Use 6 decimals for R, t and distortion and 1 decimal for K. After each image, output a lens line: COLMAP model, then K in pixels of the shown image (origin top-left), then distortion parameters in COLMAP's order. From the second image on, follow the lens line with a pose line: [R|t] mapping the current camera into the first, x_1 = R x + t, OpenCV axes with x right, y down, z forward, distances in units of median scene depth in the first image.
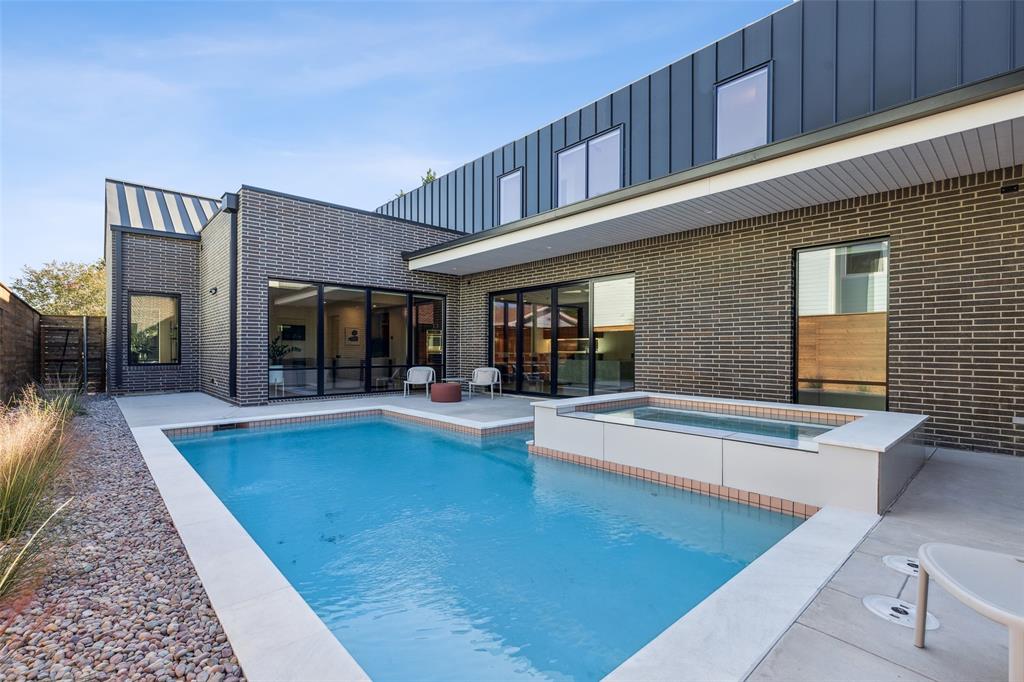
lens RADIAL K [[472.5, 0, 508.5], [0, 472.5, 343.9], [0, 0, 1]] dist [0.007589, -0.001192]
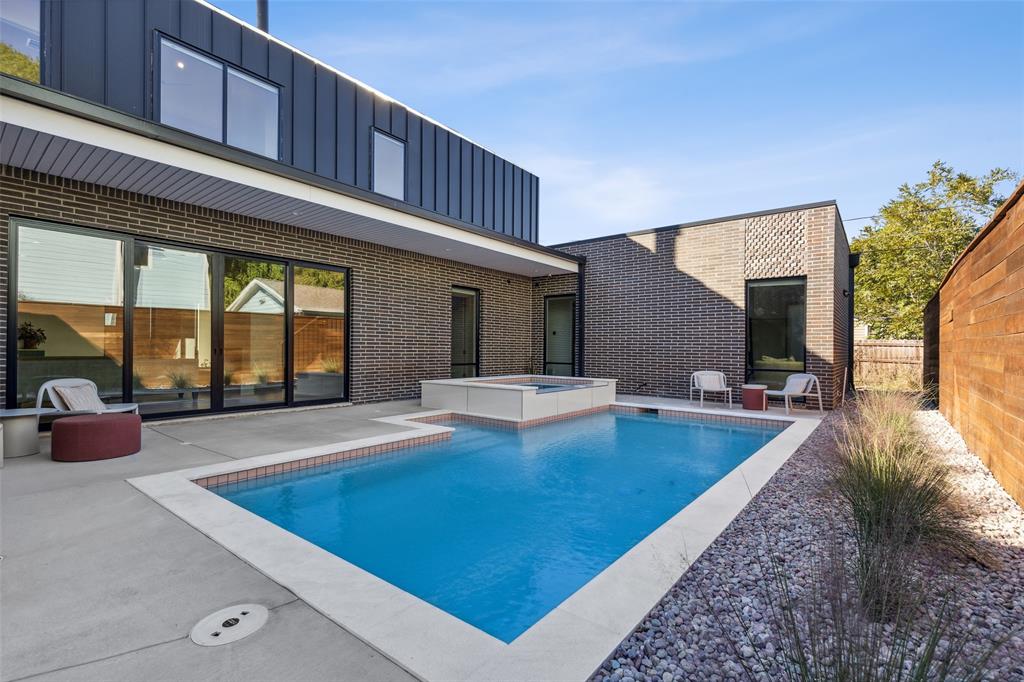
lens RADIAL K [[472.5, 0, 488.7], [0, 472.5, 348.6], [0, 0, 1]] dist [0.007589, -0.001192]
pose [[-0.154599, -0.004291, 0.987968, -0.676557], [-0.020457, 0.999790, 0.001141, 0.010628], [-0.987766, -0.020035, -0.154654, 0.738045]]
